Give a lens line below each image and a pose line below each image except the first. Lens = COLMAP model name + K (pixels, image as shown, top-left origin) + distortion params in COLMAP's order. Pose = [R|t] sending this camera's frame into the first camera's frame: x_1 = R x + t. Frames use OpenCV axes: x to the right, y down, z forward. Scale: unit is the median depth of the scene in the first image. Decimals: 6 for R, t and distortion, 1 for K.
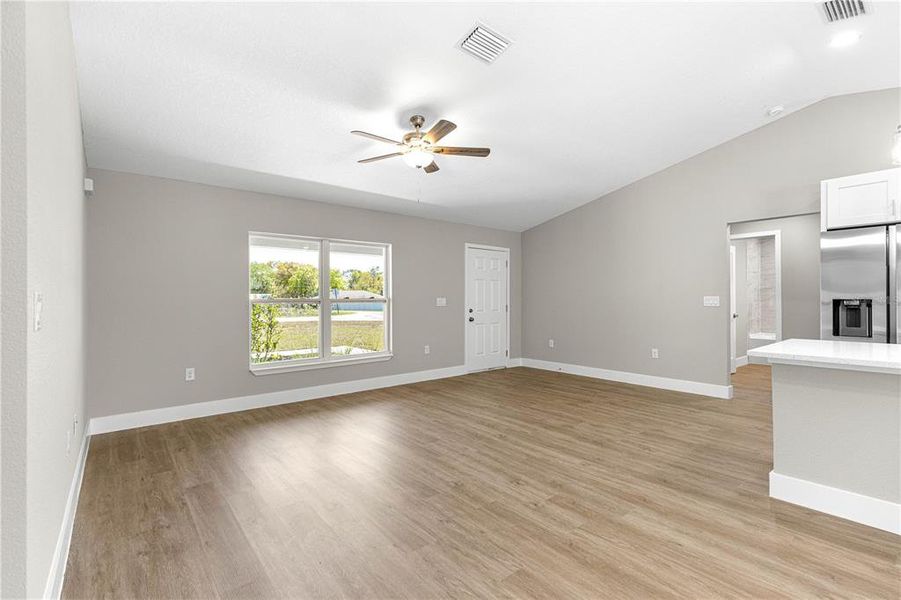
lens RADIAL K [[403.3, 0, 462.0], [0, 403.3, 298.1], [0, 0, 1]] dist [0.004215, -0.000183]
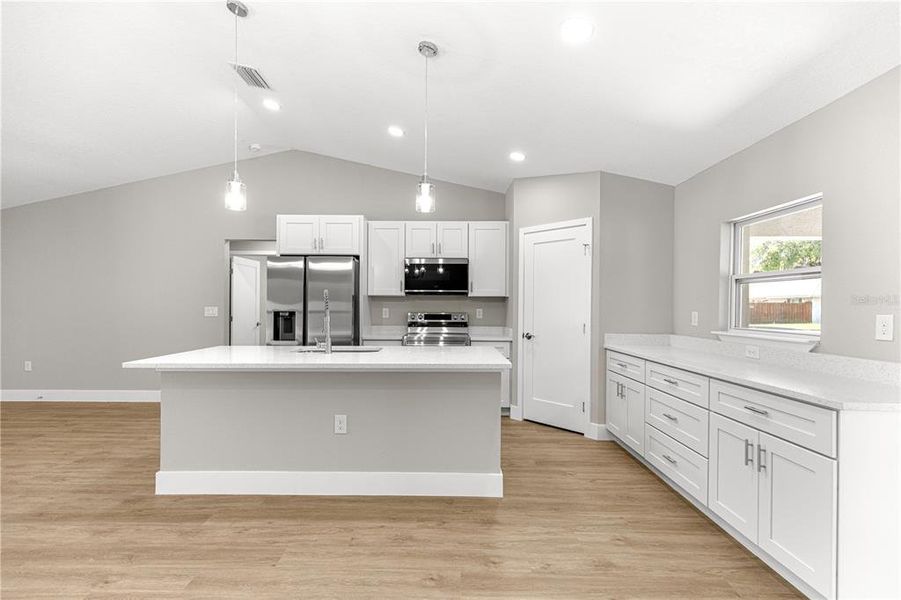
lens RADIAL K [[403.3, 0, 441.4], [0, 403.3, 310.3], [0, 0, 1]] dist [0.004215, -0.000183]
pose [[0.661949, -0.003729, 0.749539, 0.330874], [-0.007129, 0.999911, 0.011270, -0.017819], [-0.749515, -0.012804, 0.661864, -0.214528]]
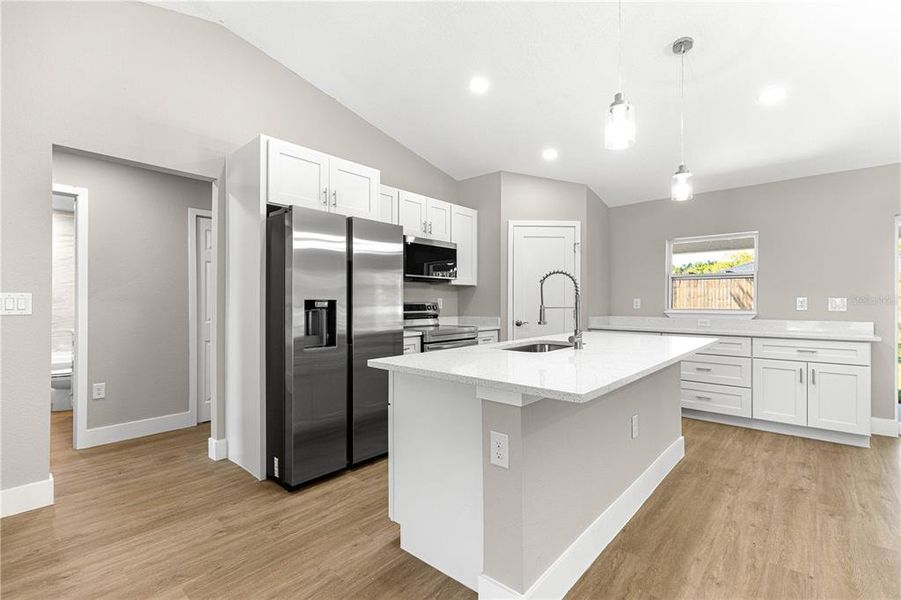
lens RADIAL K [[403.3, 0, 448.7], [0, 403.3, 303.4], [0, 0, 1]] dist [0.004215, -0.000183]
pose [[-0.123675, -0.003197, 0.992318, 0.154367], [-0.002201, 0.999993, 0.002948, 0.006531], [-0.992320, -0.001820, -0.123682, 0.847129]]
